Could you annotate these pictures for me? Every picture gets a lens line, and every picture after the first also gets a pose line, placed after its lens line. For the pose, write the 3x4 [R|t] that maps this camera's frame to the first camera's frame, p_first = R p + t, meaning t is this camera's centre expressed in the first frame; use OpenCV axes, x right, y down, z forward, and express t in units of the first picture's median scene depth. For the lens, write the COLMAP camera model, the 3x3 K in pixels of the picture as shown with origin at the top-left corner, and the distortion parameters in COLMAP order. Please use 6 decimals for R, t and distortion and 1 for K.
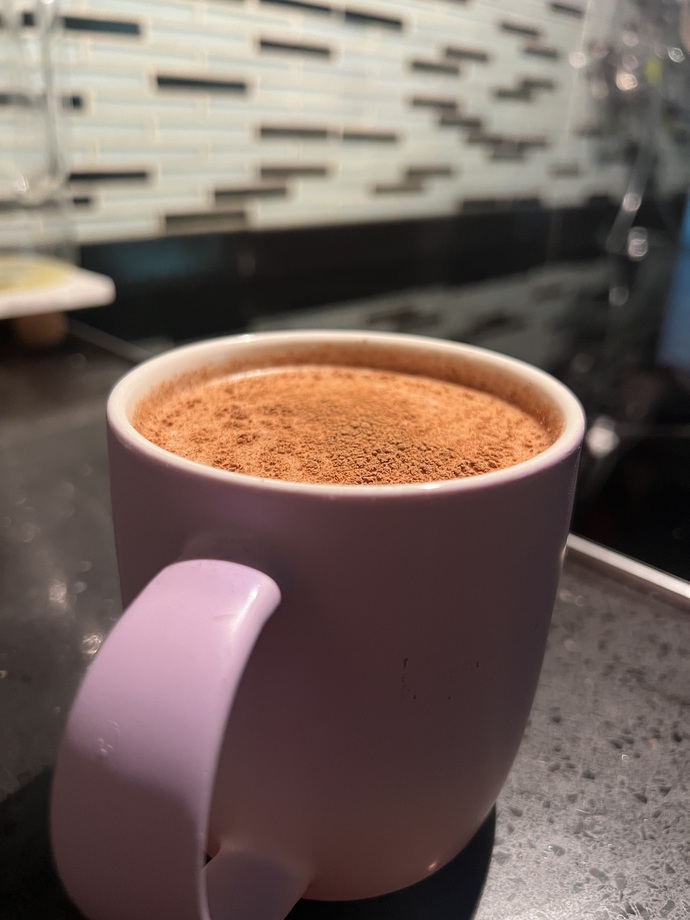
lens RADIAL K [[699.3, 0, 351.0], [0, 699.3, 458.4], [0, 0, 1]] dist [-0.005497, -0.005661]
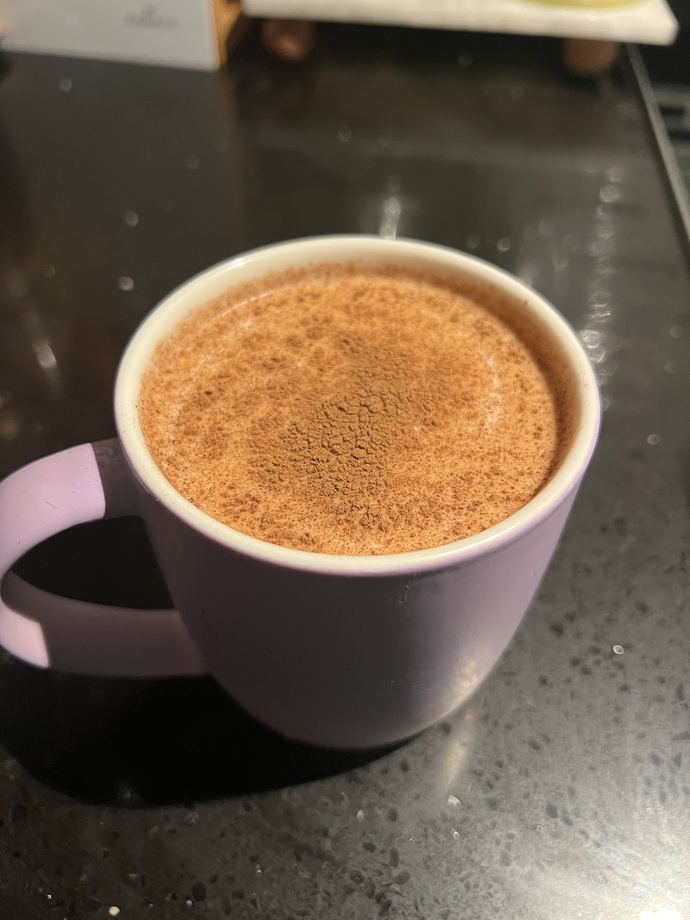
lens RADIAL K [[699.3, 0, 346.5], [0, 699.3, 455.6], [0, 0, 1]] dist [-0.005497, -0.005661]
pose [[0.639540, 0.573033, -0.512467, 0.486437], [-0.323756, 0.805382, 0.496530, -0.424360], [0.697259, -0.151637, 0.700597, 0.255466]]
